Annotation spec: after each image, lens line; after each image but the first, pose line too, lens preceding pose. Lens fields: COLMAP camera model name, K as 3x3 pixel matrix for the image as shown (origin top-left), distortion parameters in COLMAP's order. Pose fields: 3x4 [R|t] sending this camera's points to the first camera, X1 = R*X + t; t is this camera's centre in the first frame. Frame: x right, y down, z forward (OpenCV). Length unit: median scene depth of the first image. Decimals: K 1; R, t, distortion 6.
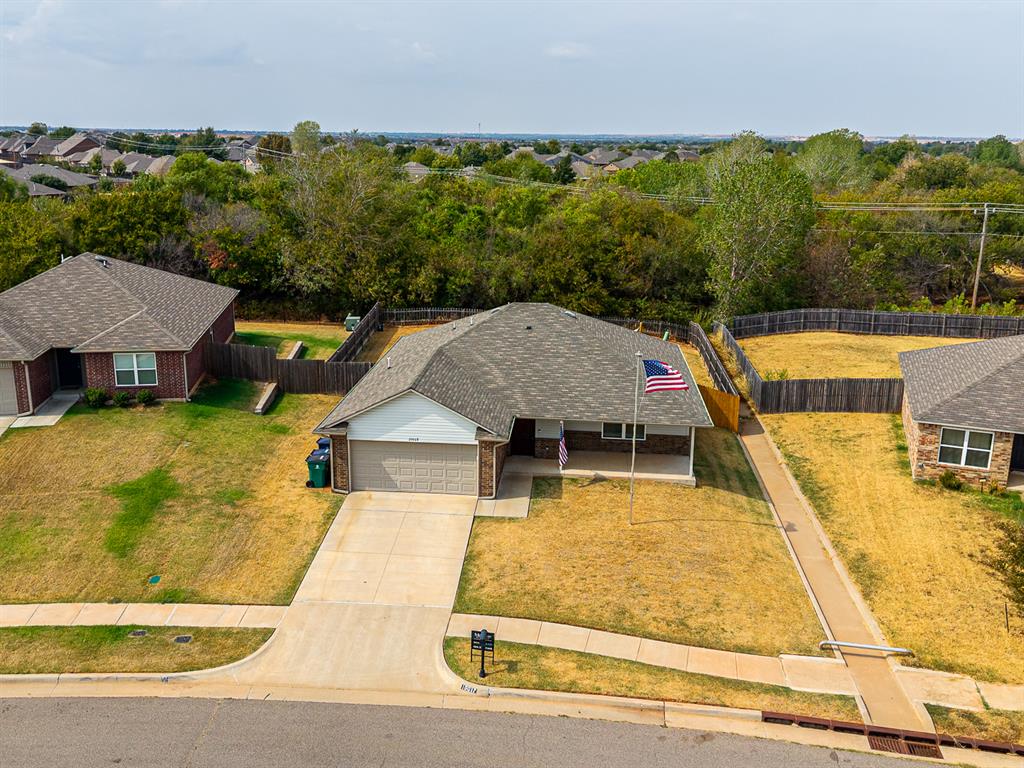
lens RADIAL K [[870.2, 0, 490.5], [0, 870.2, 380.9], [0, 0, 1]] dist [0.011759, 0.004308]
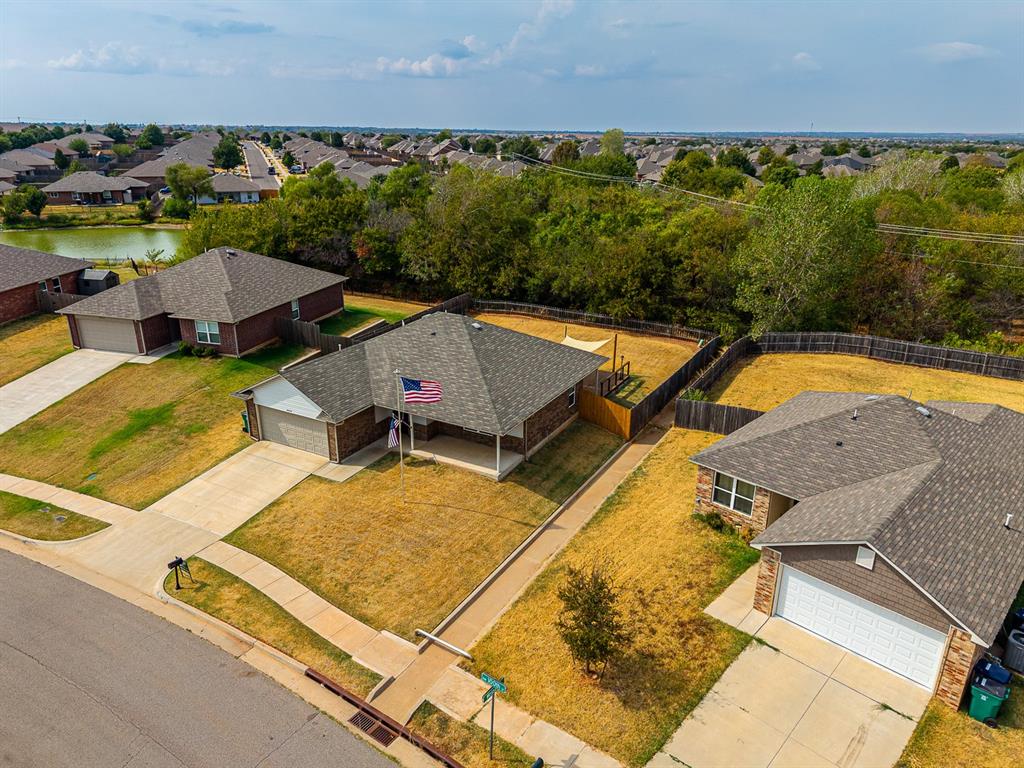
lens RADIAL K [[690.5, 0, 508.8], [0, 690.5, 386.2], [0, 0, 1]] dist [0.004159, -0.001617]
pose [[0.918365, 0.135138, -0.371947, 0.619809], [-0.107164, 0.989694, 0.094984, -0.108267], [0.380949, -0.047371, 0.923382, 0.134596]]
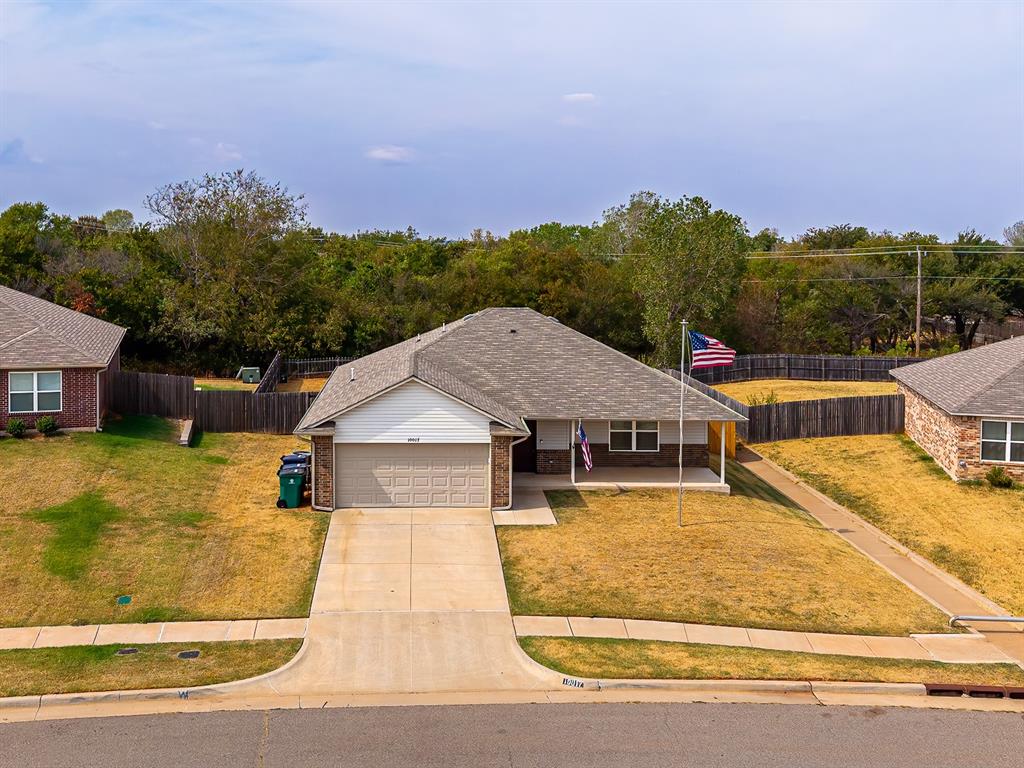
lens RADIAL K [[999.8, 0, 440.5], [0, 999.8, 334.7], [0, 0, 1]] dist [-0.000801, 0.017055]
pose [[0.991552, -0.011779, 0.129170, -0.185852], [0.034952, 0.983295, -0.178632, 0.140484], [-0.124908, 0.181638, 0.975400, 0.039461]]
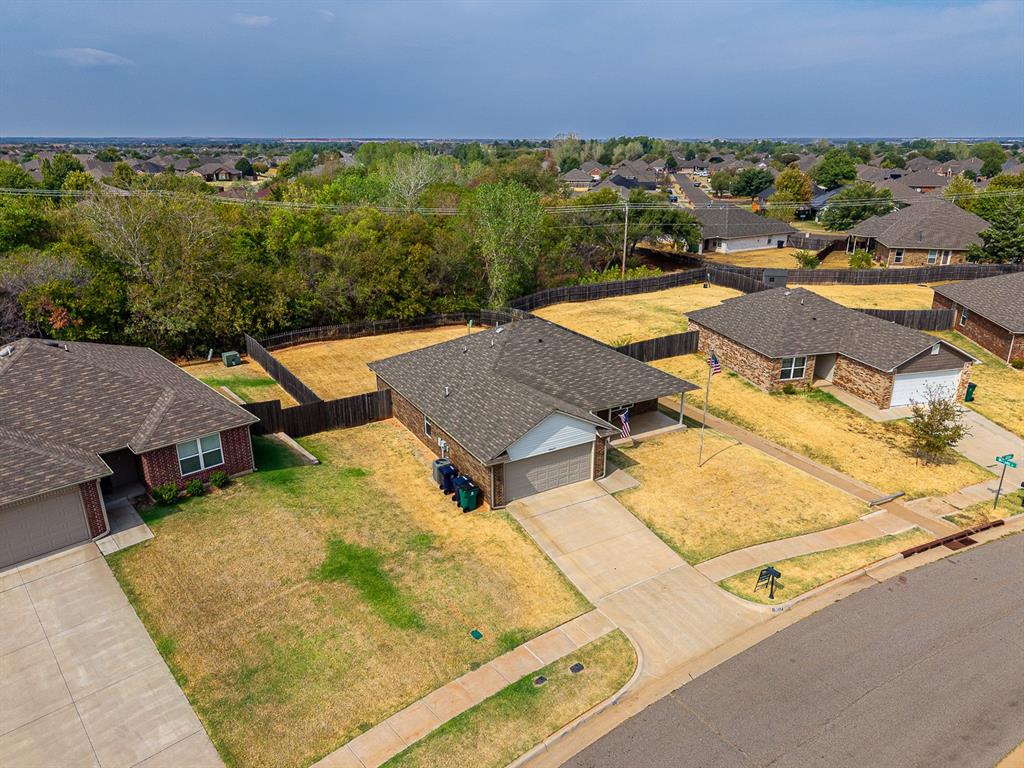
lens RADIAL K [[690.5, 0, 508.8], [0, 690.5, 386.2], [0, 0, 1]] dist [0.004159, -0.001617]
pose [[0.811348, -0.208427, 0.546144, -0.648957], [0.167457, 0.977992, 0.124461, -0.150496], [-0.560065, -0.009526, 0.828394, 0.227872]]
